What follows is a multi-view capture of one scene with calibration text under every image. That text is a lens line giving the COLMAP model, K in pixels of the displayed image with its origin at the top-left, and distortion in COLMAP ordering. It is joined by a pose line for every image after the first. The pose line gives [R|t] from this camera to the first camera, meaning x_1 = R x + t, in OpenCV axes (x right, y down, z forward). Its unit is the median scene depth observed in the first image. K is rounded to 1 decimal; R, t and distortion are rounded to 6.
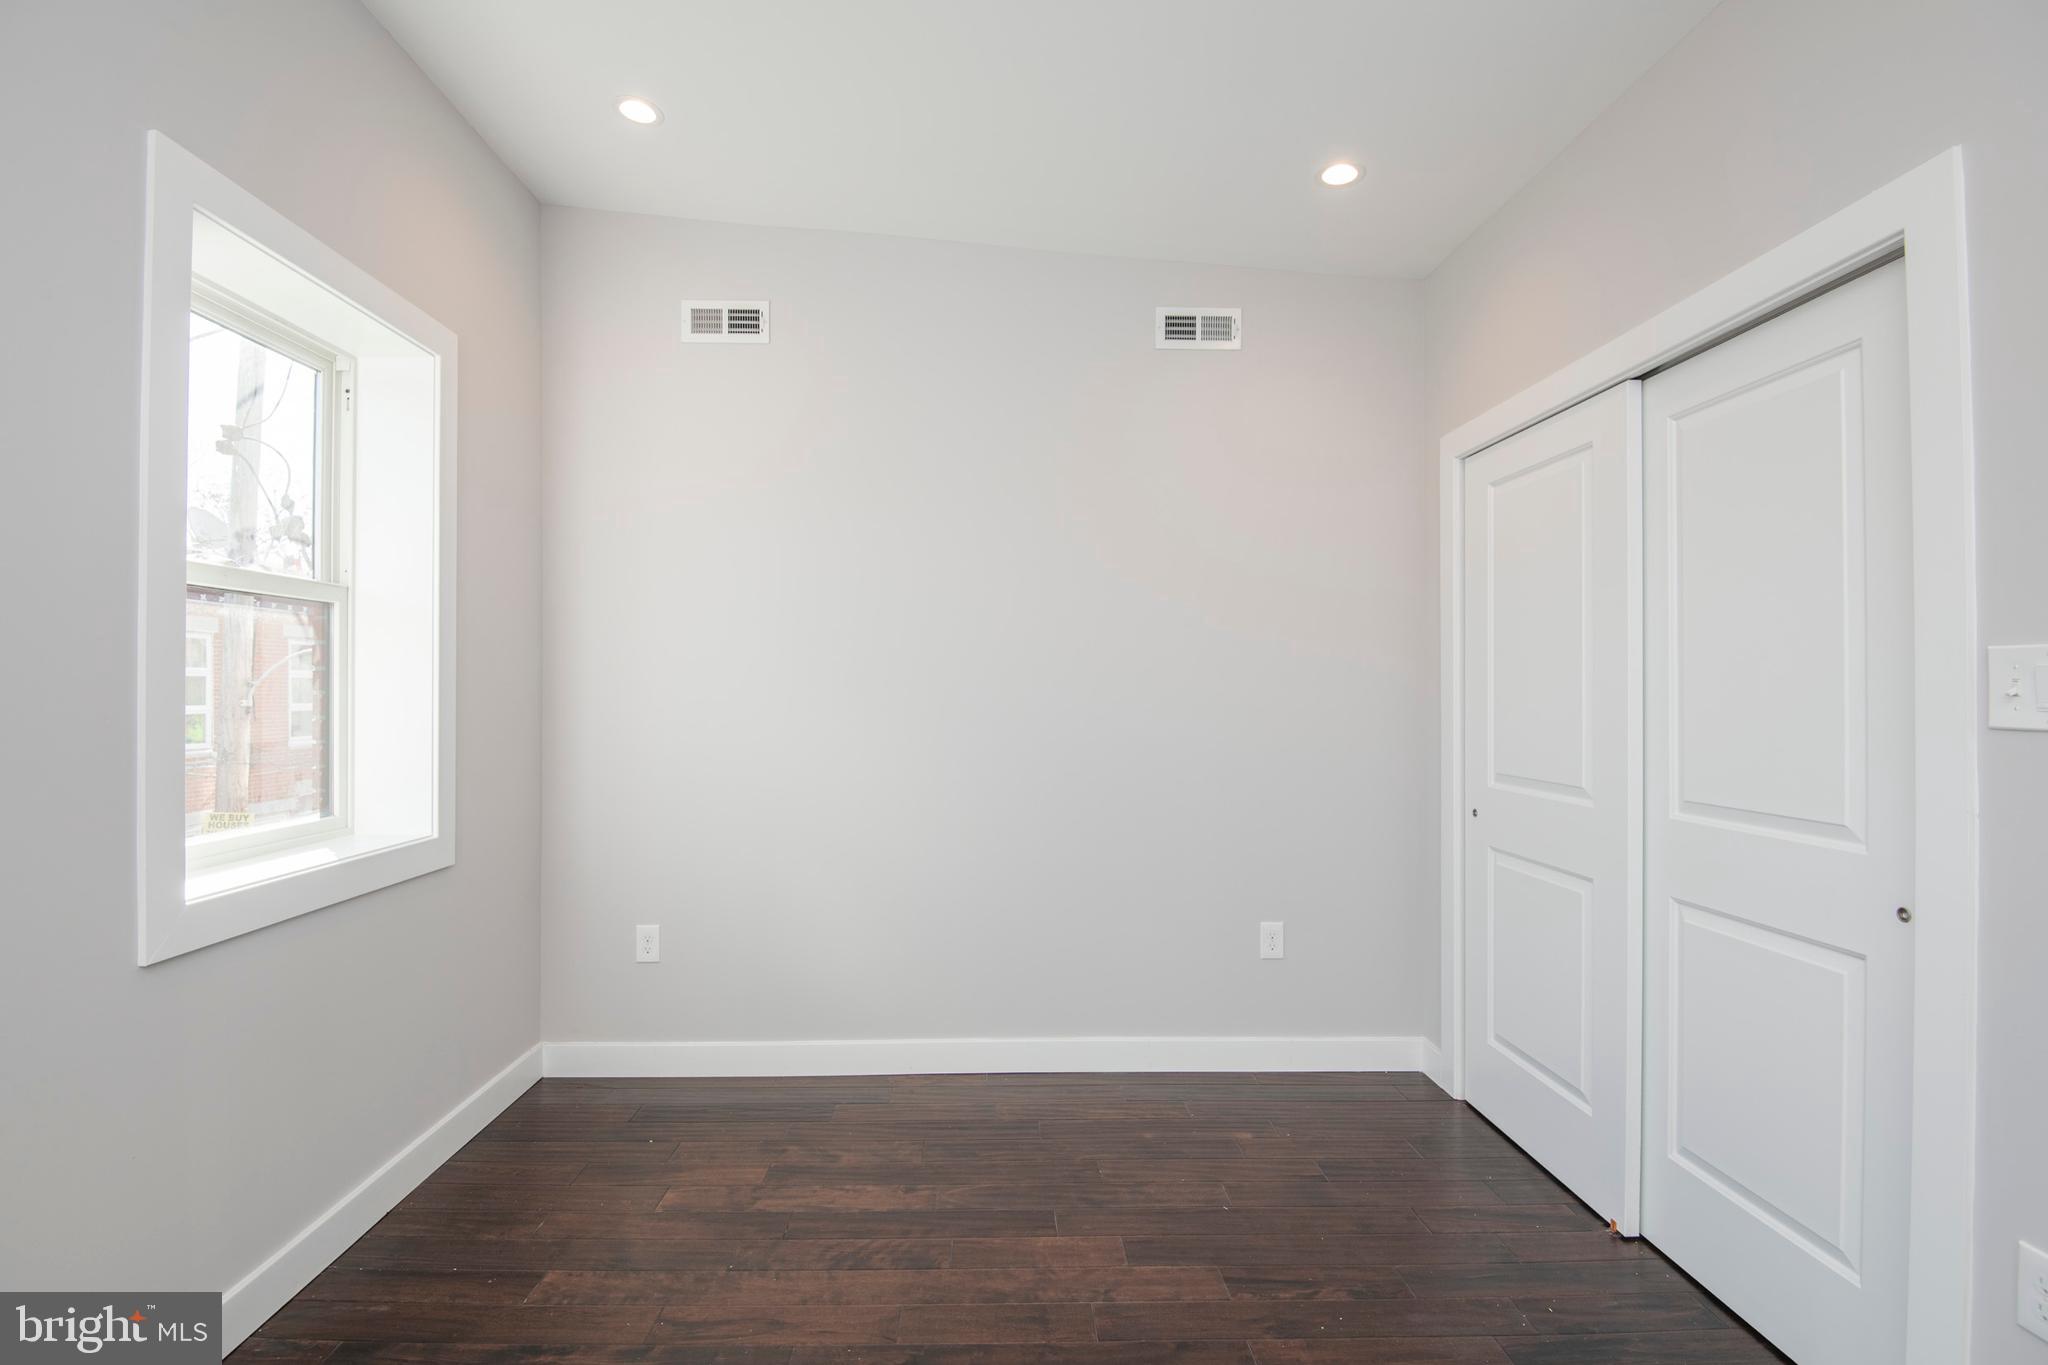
lens RADIAL K [[945.4, 0, 1014.1], [0, 945.4, 695.4], [0, 0, 1]] dist [-0.000512, -0.007744]
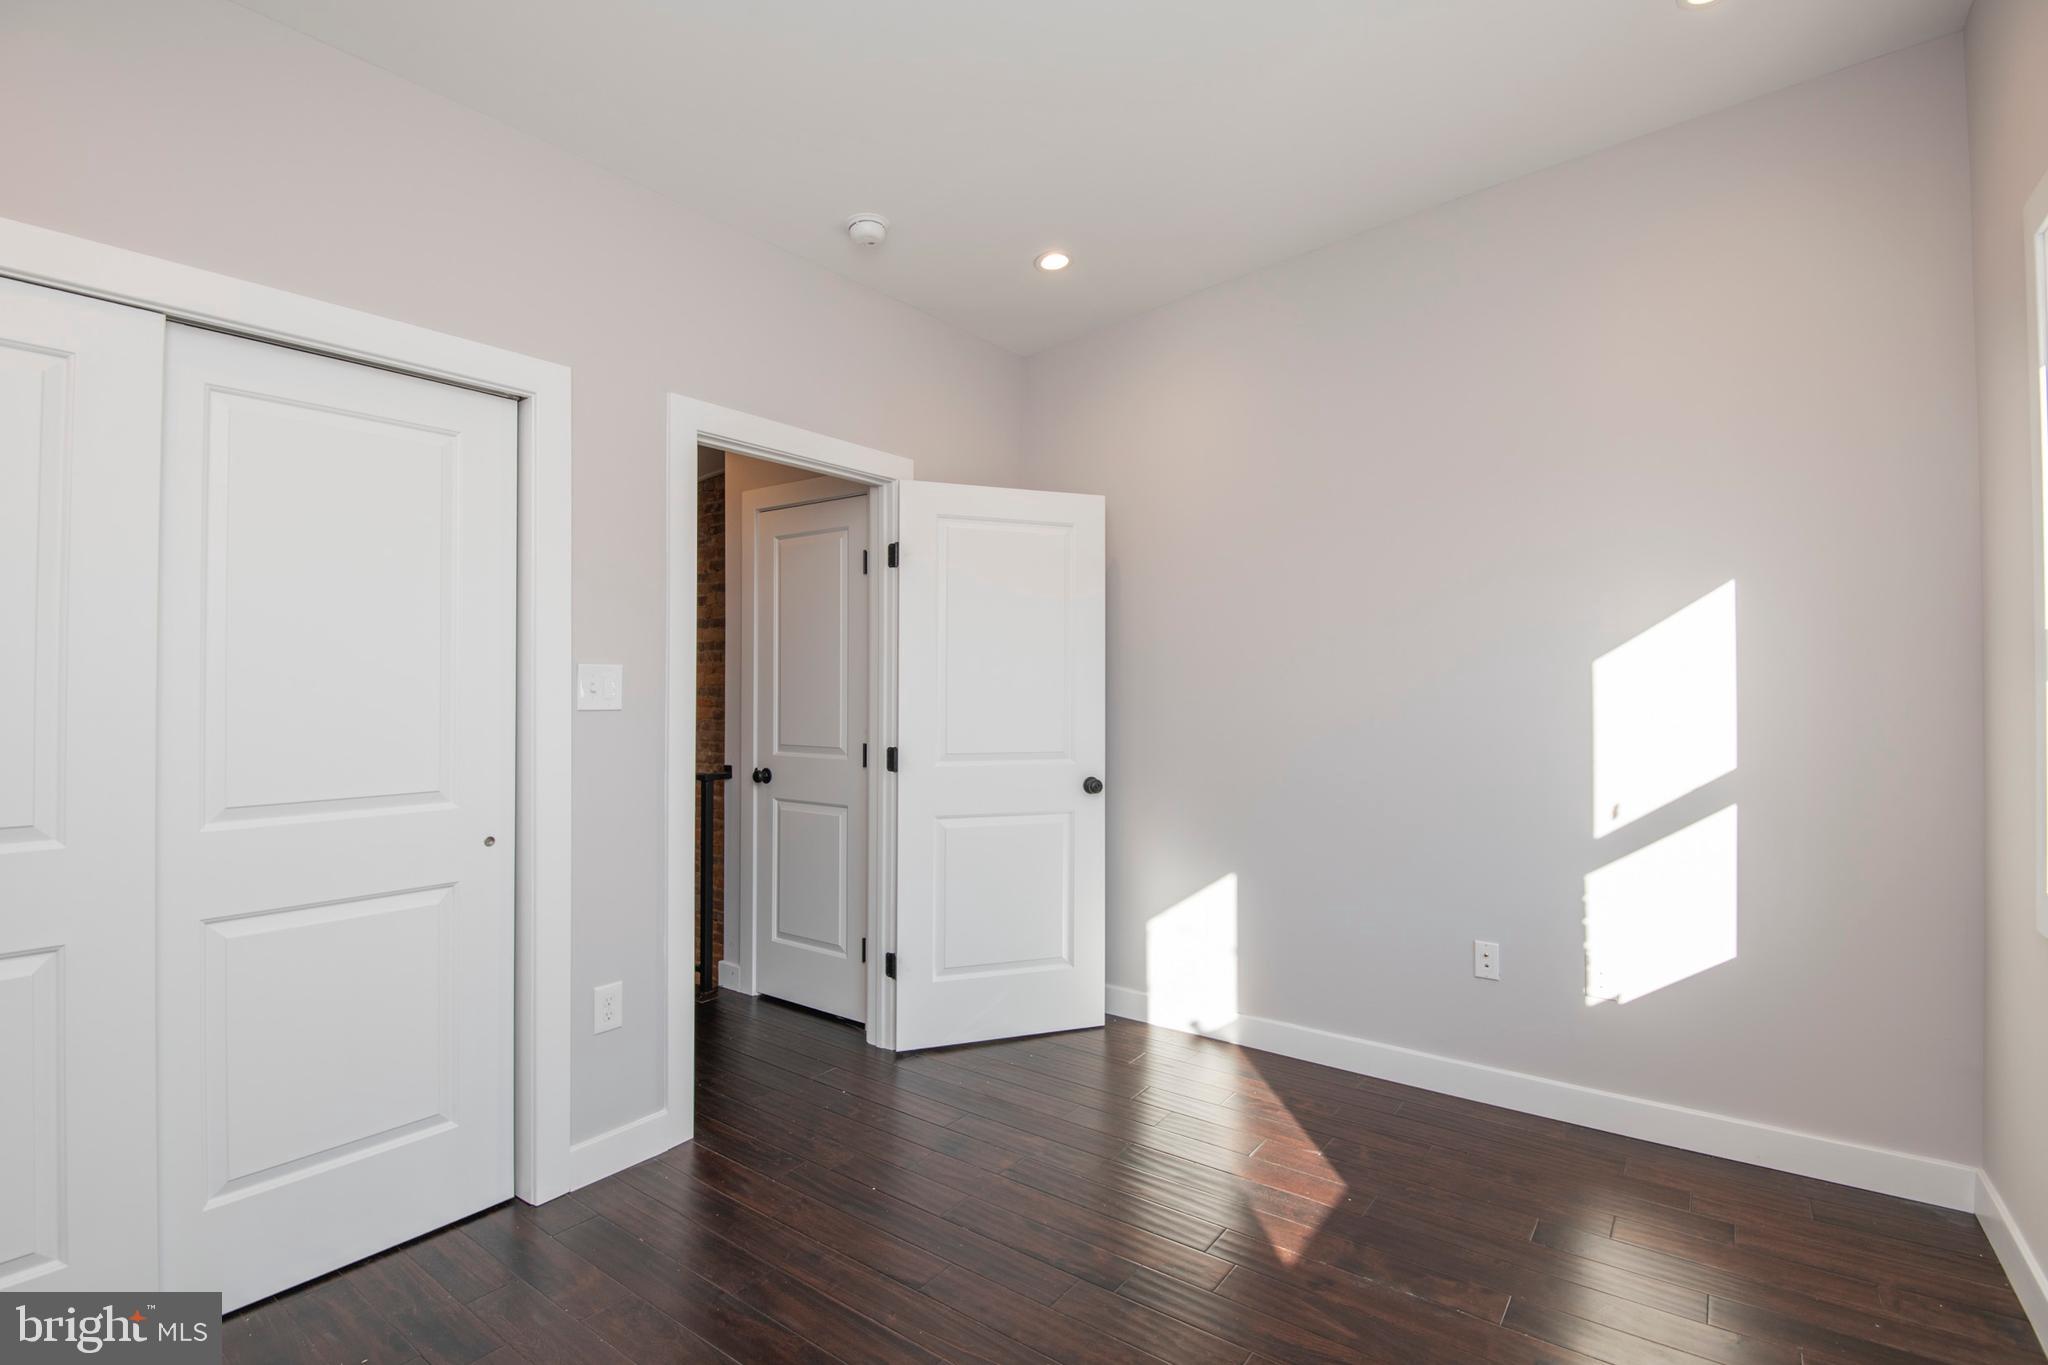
lens RADIAL K [[945.4, 0, 981.0], [0, 945.4, 656.8], [0, 0, 1]] dist [-0.000512, -0.007744]
pose [[-0.779870, 0.018530, 0.625667, -0.509118], [0.007893, 0.999773, -0.019772, -0.018274], [-0.625891, -0.010481, -0.779840, 1.482111]]
